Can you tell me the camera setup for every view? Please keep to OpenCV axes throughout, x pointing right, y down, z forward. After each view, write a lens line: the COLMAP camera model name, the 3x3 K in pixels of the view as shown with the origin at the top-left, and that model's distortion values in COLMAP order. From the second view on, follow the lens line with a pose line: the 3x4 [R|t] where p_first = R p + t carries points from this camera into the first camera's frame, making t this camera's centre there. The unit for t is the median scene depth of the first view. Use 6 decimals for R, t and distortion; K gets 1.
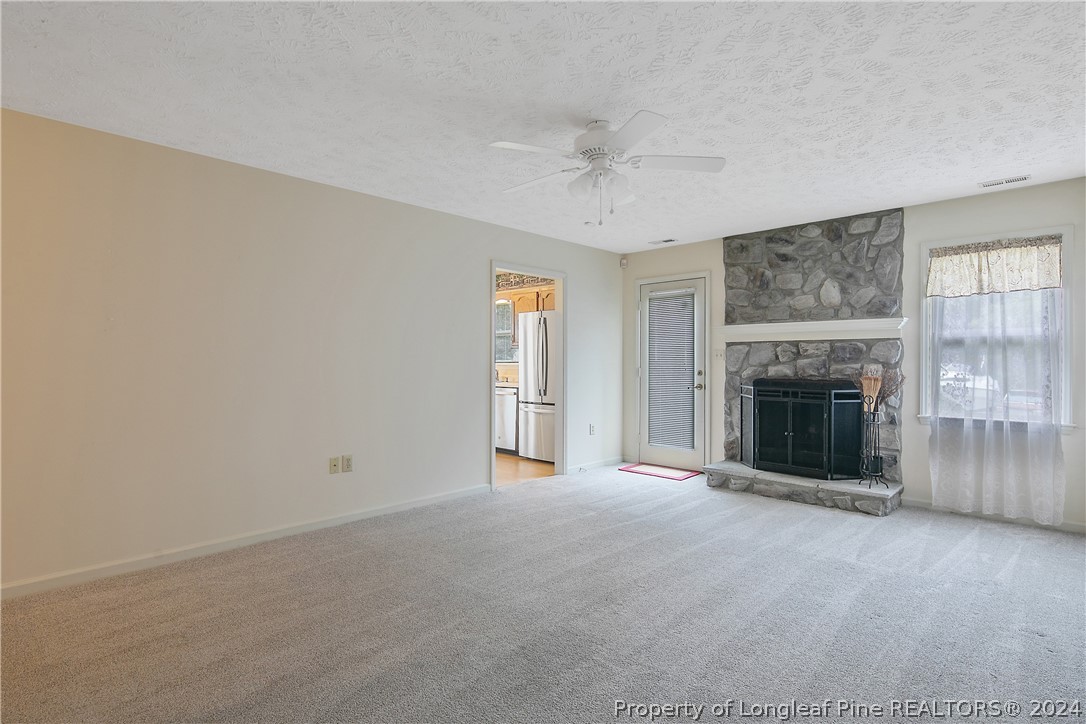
lens RADIAL K [[523.9, 0, 528.5], [0, 523.9, 361.0], [0, 0, 1]] dist [0.002350, -0.003803]
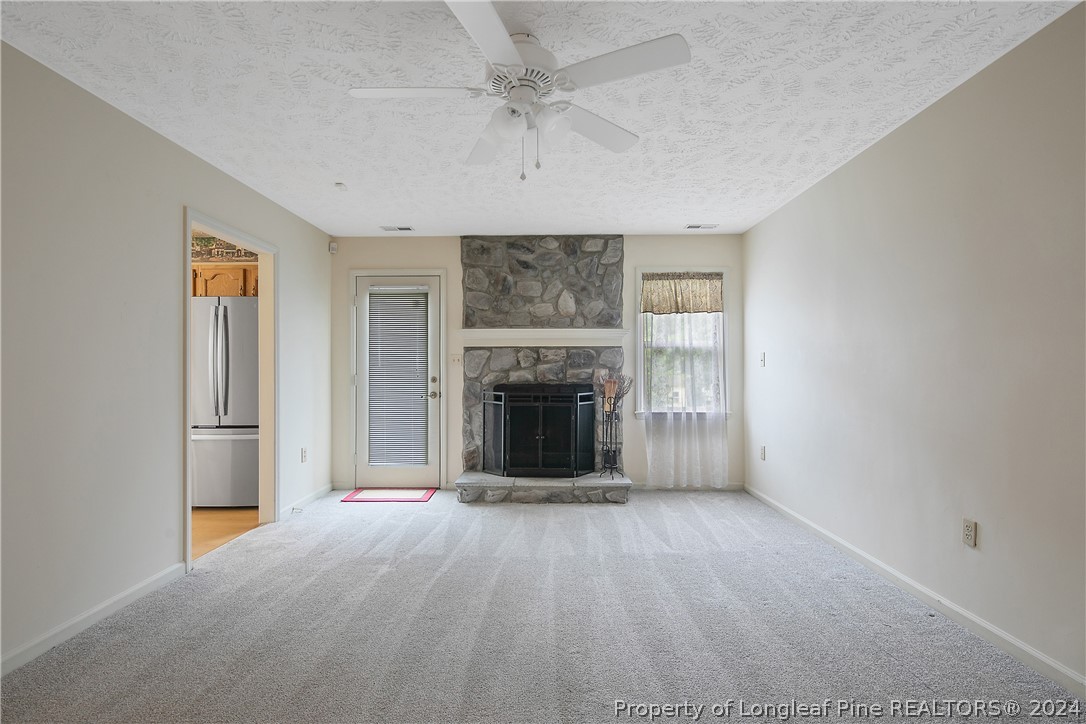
lens RADIAL K [[523.9, 0, 537.5], [0, 523.9, 366.4], [0, 0, 1]] dist [0.002350, -0.003803]
pose [[0.727862, -0.000607, 0.685723, -0.194202], [0.002997, 0.999993, -0.002297, 0.002423], [-0.685717, 0.003727, 0.727859, 0.247629]]
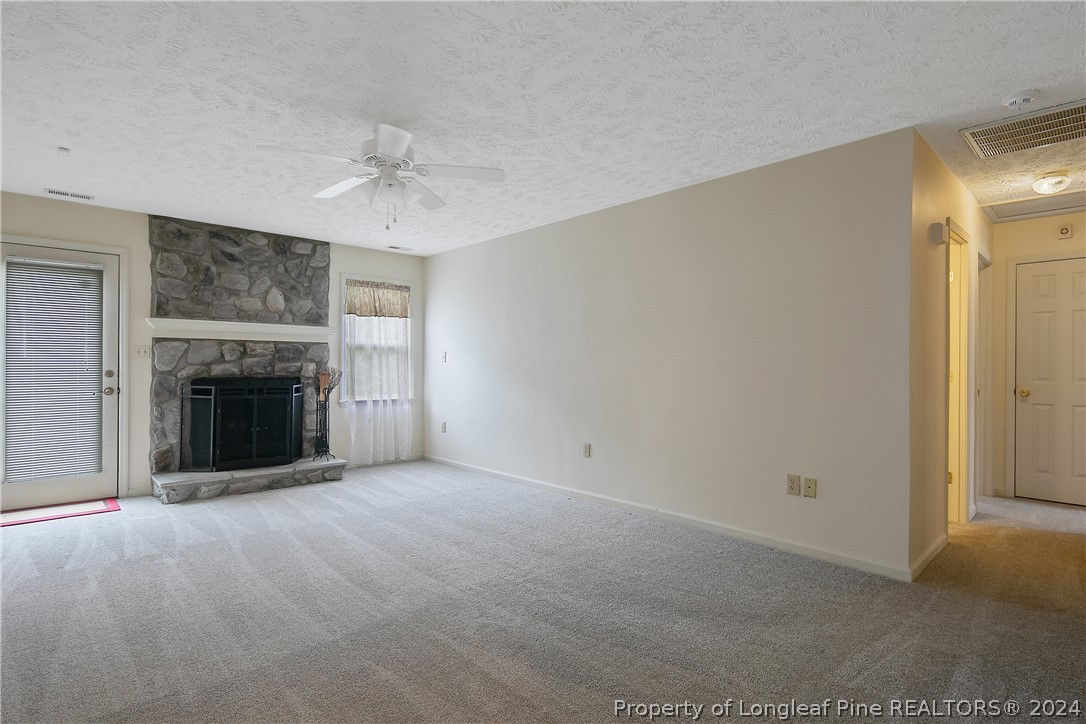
lens RADIAL K [[523.9, 0, 537.4], [0, 523.9, 366.0], [0, 0, 1]] dist [0.002350, -0.003803]
pose [[0.069313, -0.005352, 0.997581, -0.485555], [-0.007312, 0.999956, 0.005872, 0.002025], [-0.997568, -0.007701, 0.069271, 0.344429]]
